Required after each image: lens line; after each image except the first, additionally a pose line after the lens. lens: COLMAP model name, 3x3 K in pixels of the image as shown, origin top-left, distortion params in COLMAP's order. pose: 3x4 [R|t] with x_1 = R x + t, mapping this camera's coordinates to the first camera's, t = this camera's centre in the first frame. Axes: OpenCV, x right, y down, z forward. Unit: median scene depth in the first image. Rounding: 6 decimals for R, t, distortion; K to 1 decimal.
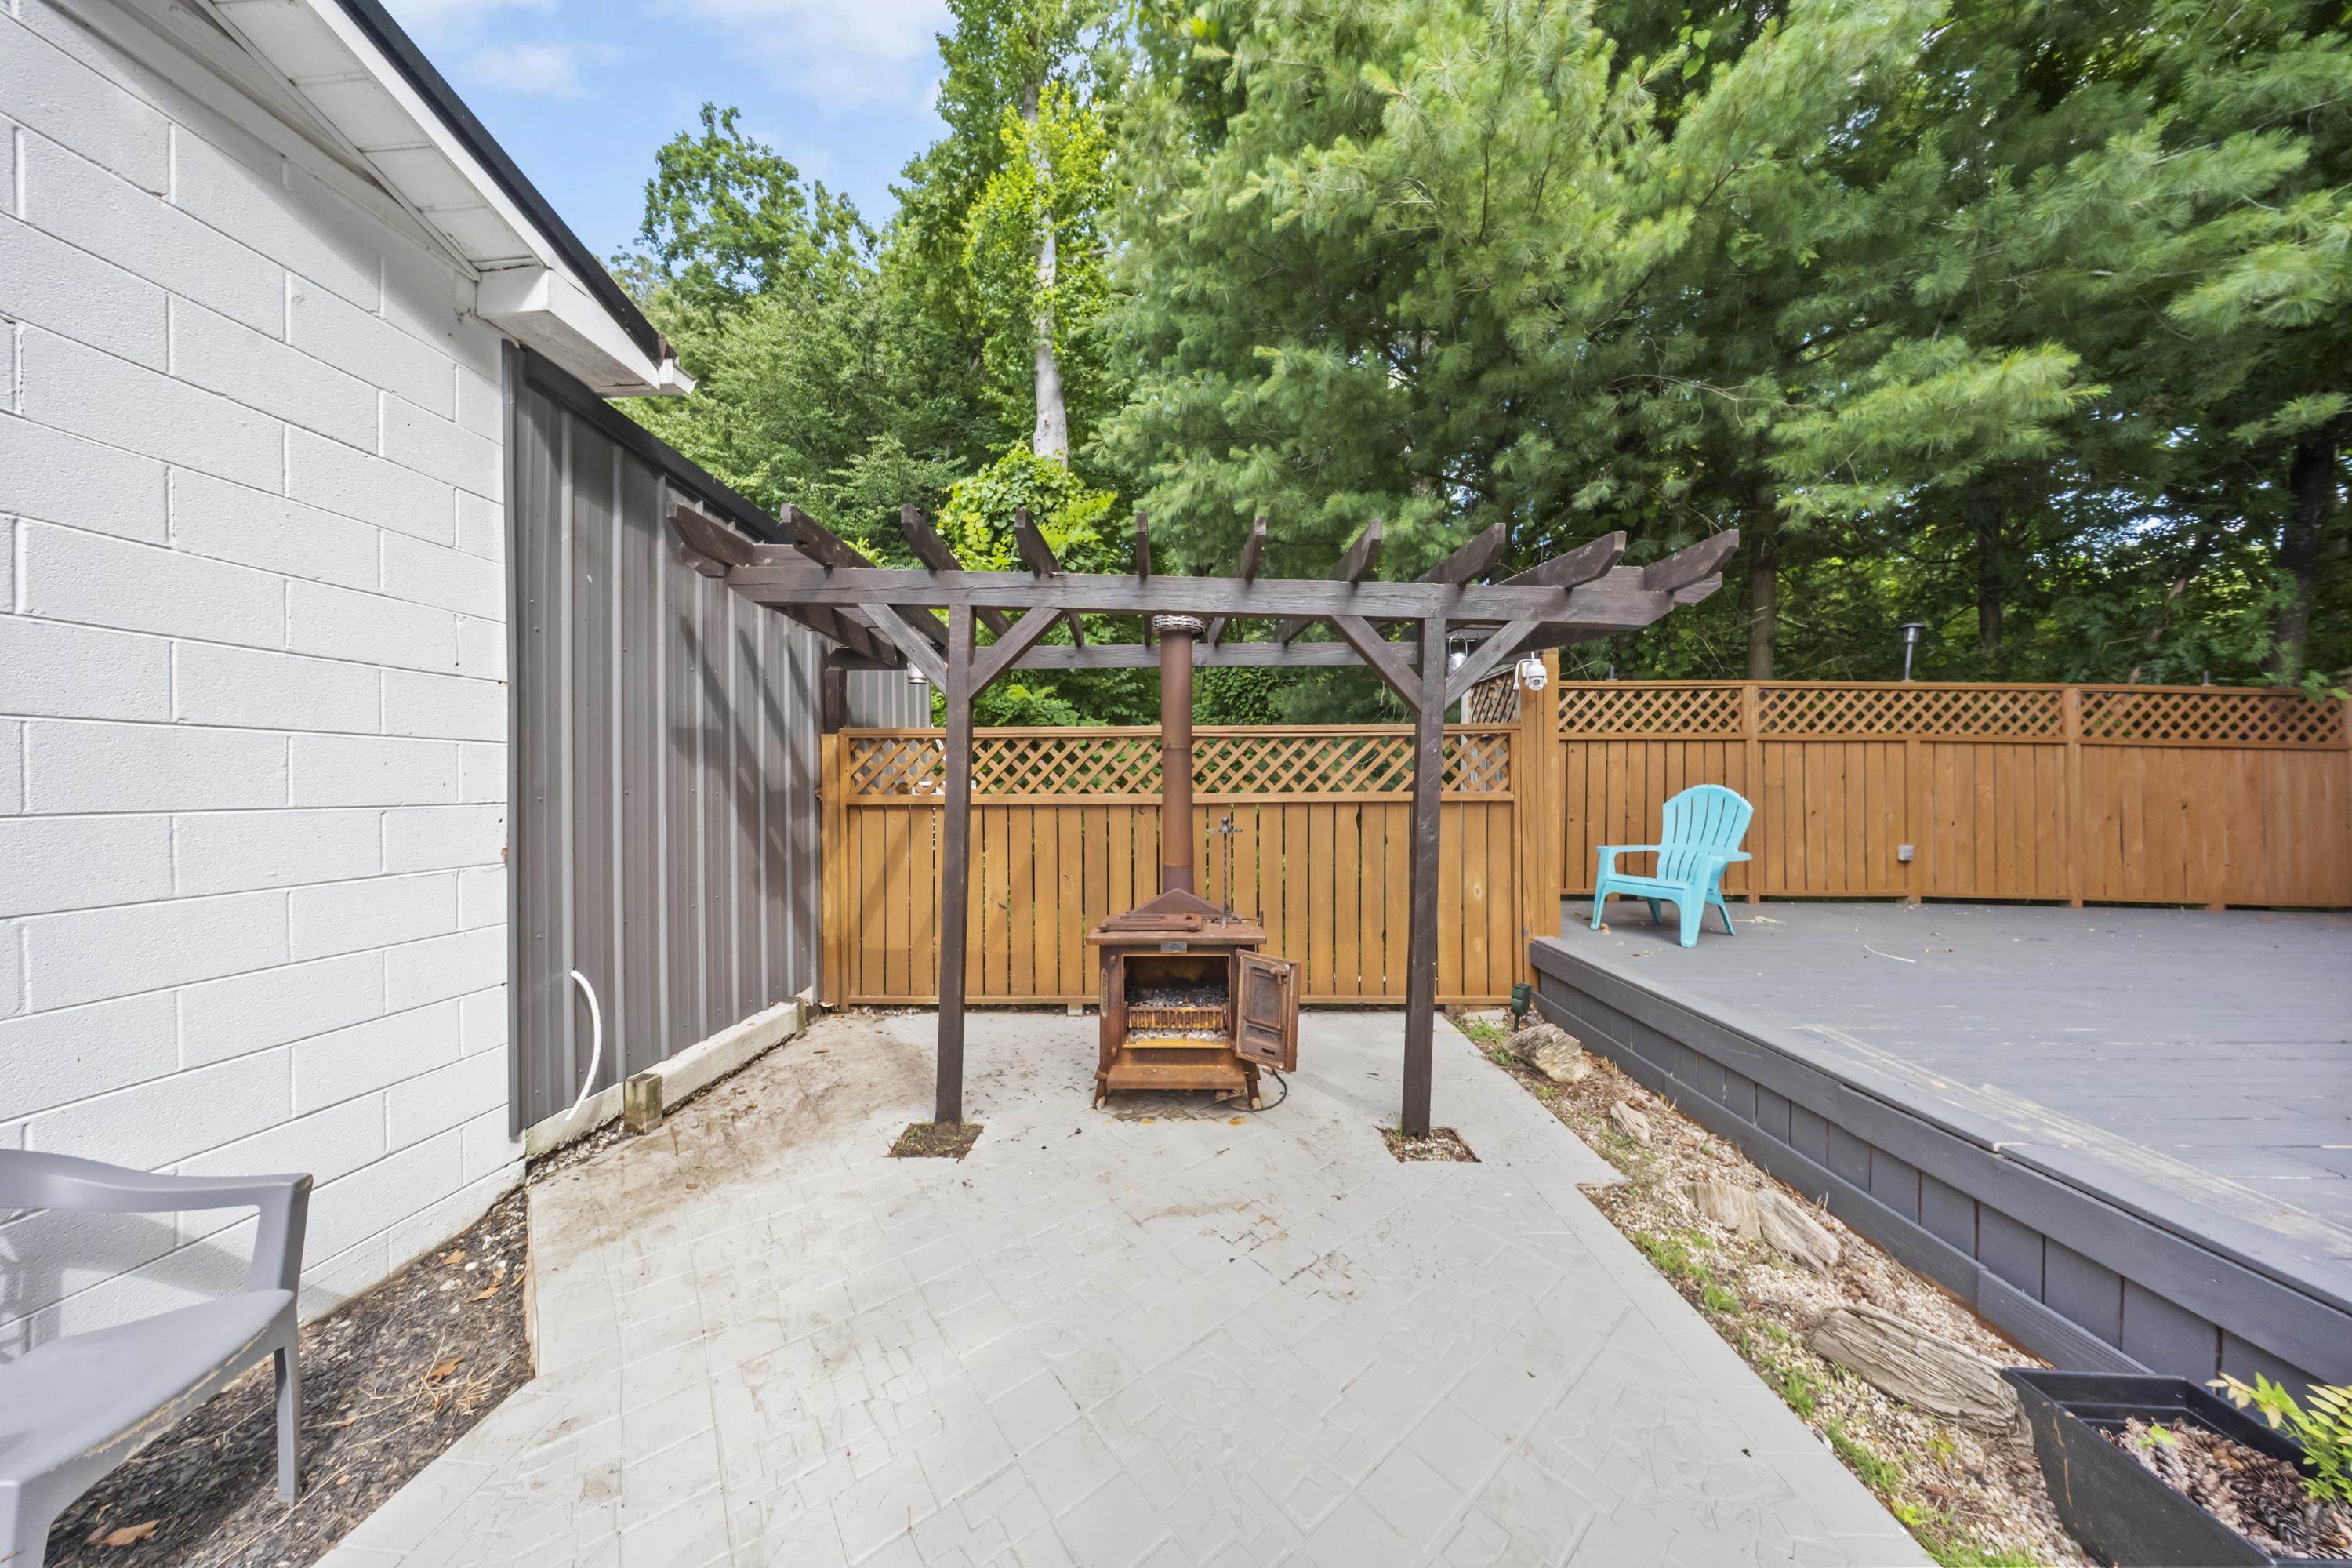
lens RADIAL K [[697.8, 0, 1182.6], [0, 697.8, 783.7], [0, 0, 1]] dist [-0.003367, -0.000289]
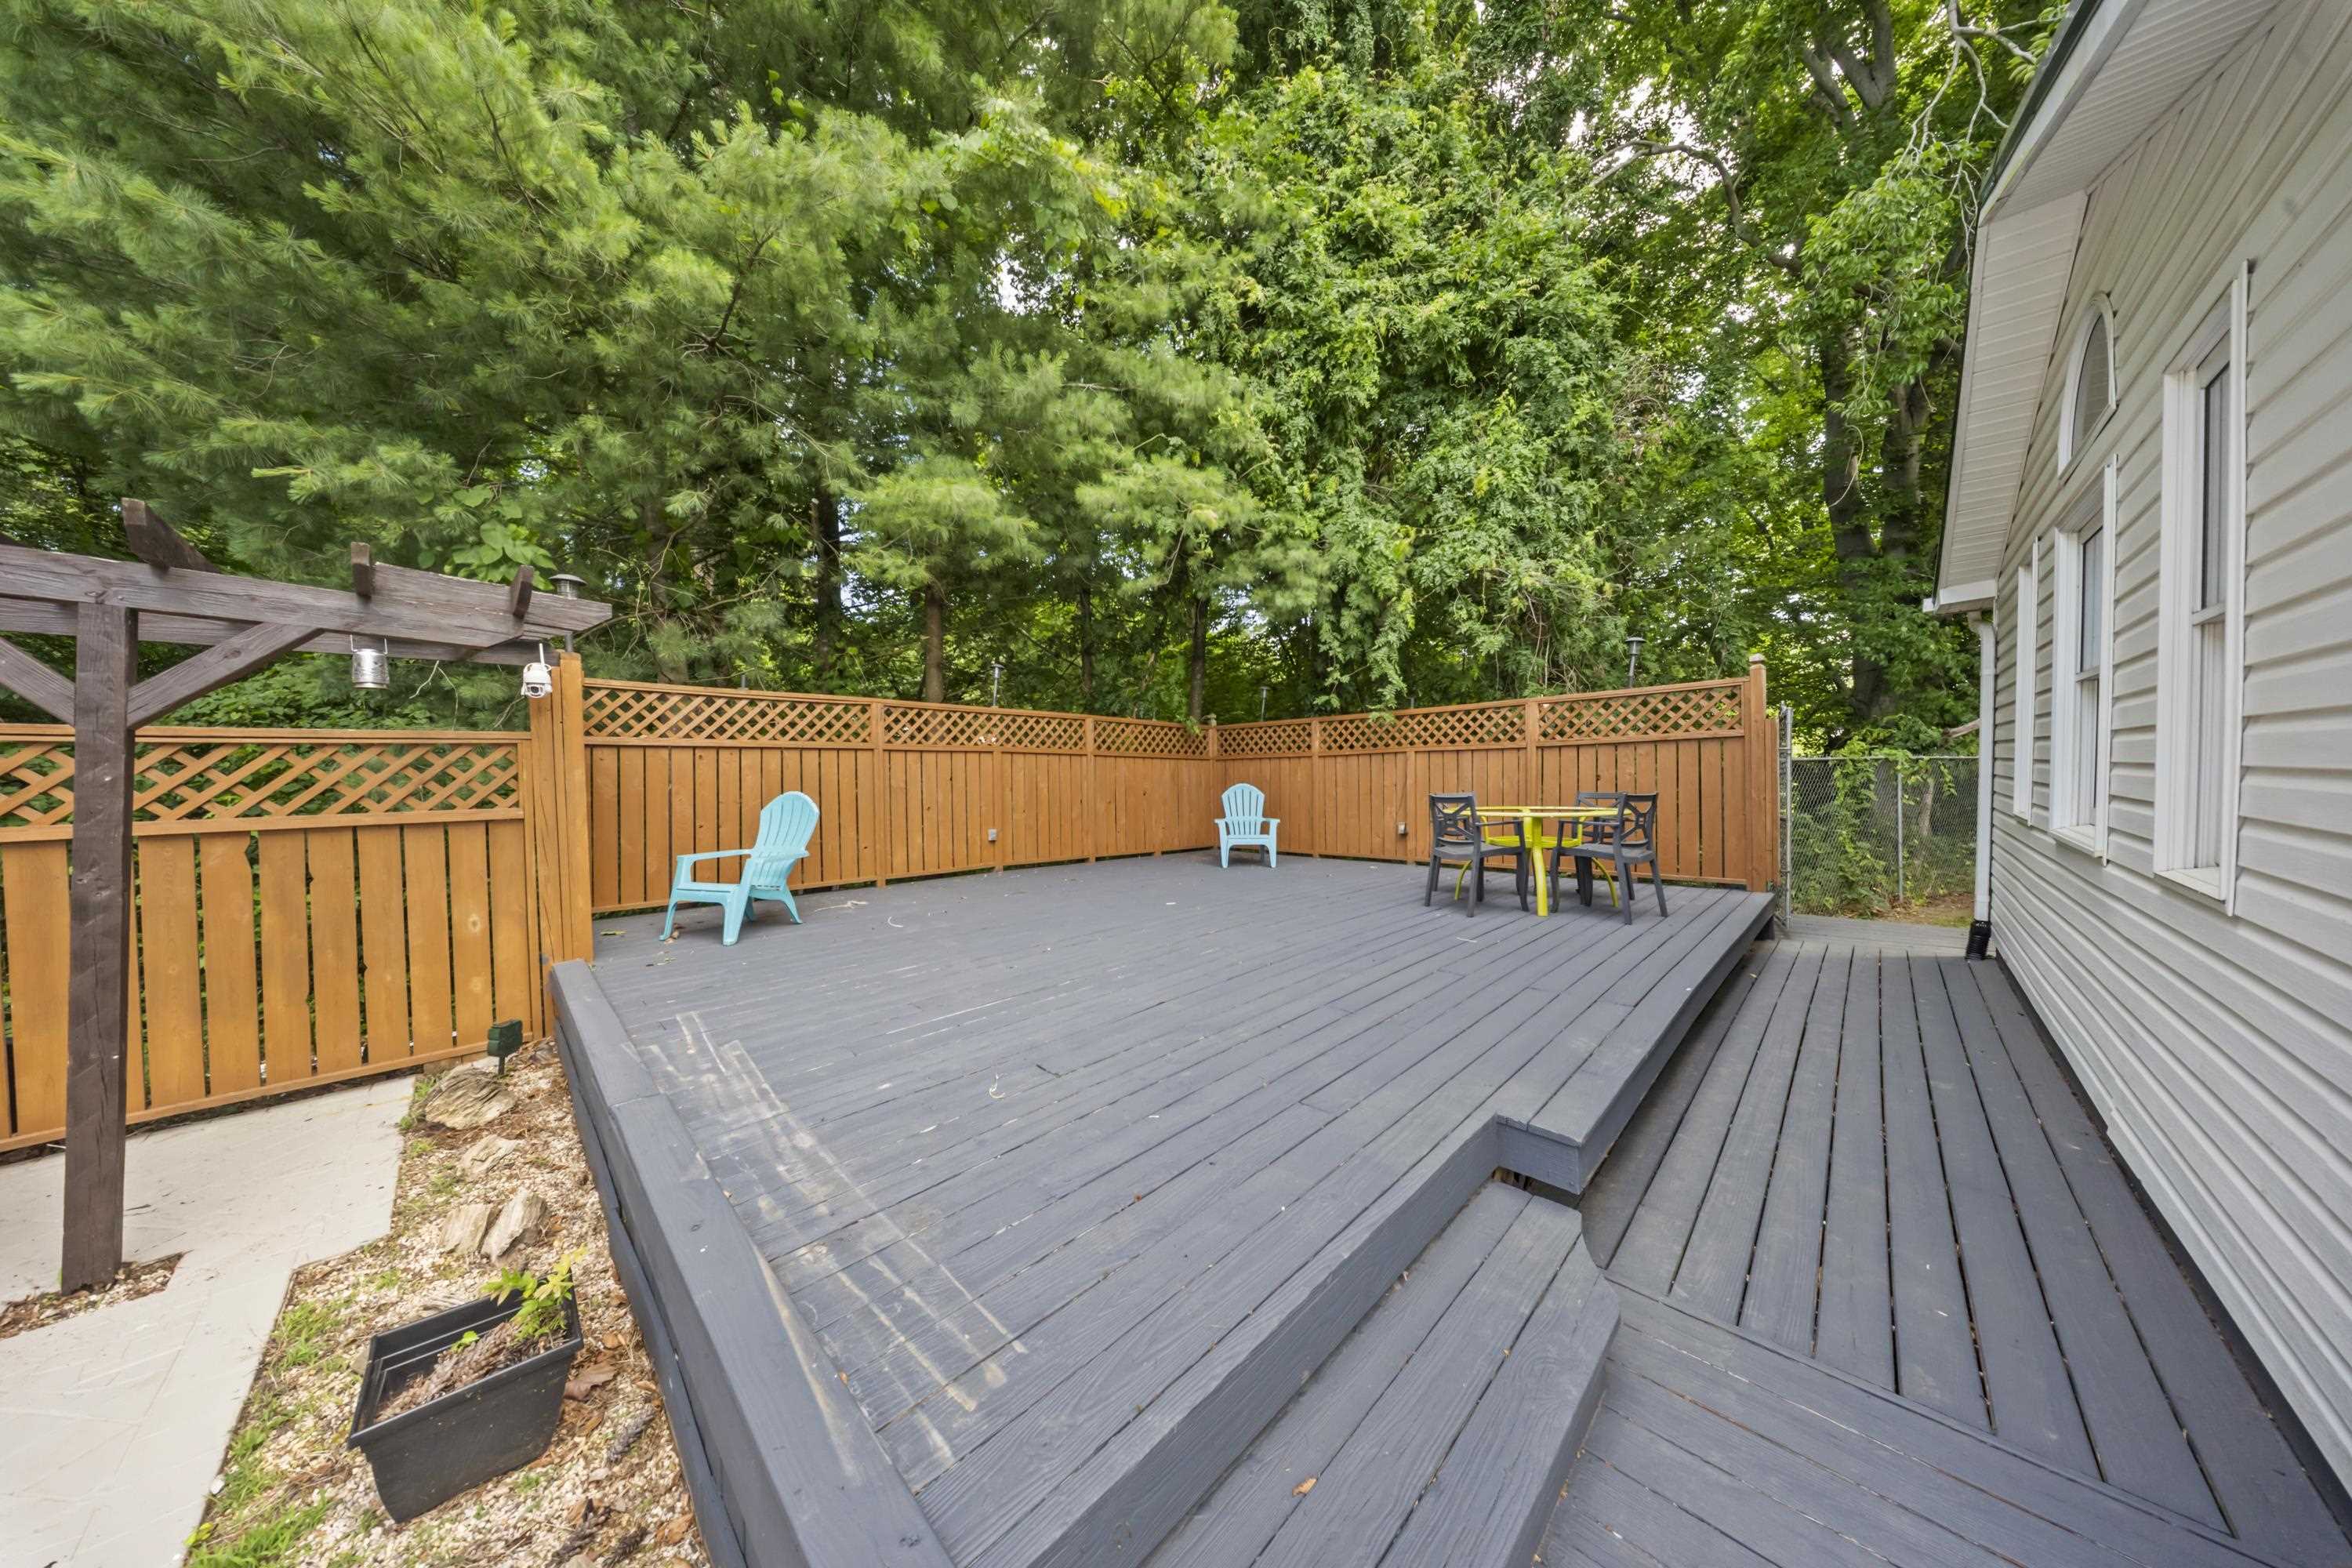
lens RADIAL K [[697.8, 0, 1169.8], [0, 697.8, 784.4], [0, 0, 1]] dist [-0.003367, -0.000289]
pose [[0.691888, -0.022502, 0.721654, 0.309387], [0.011888, 0.999734, 0.019775, -0.021025], [-0.721907, -0.005103, 0.691972, -0.180598]]
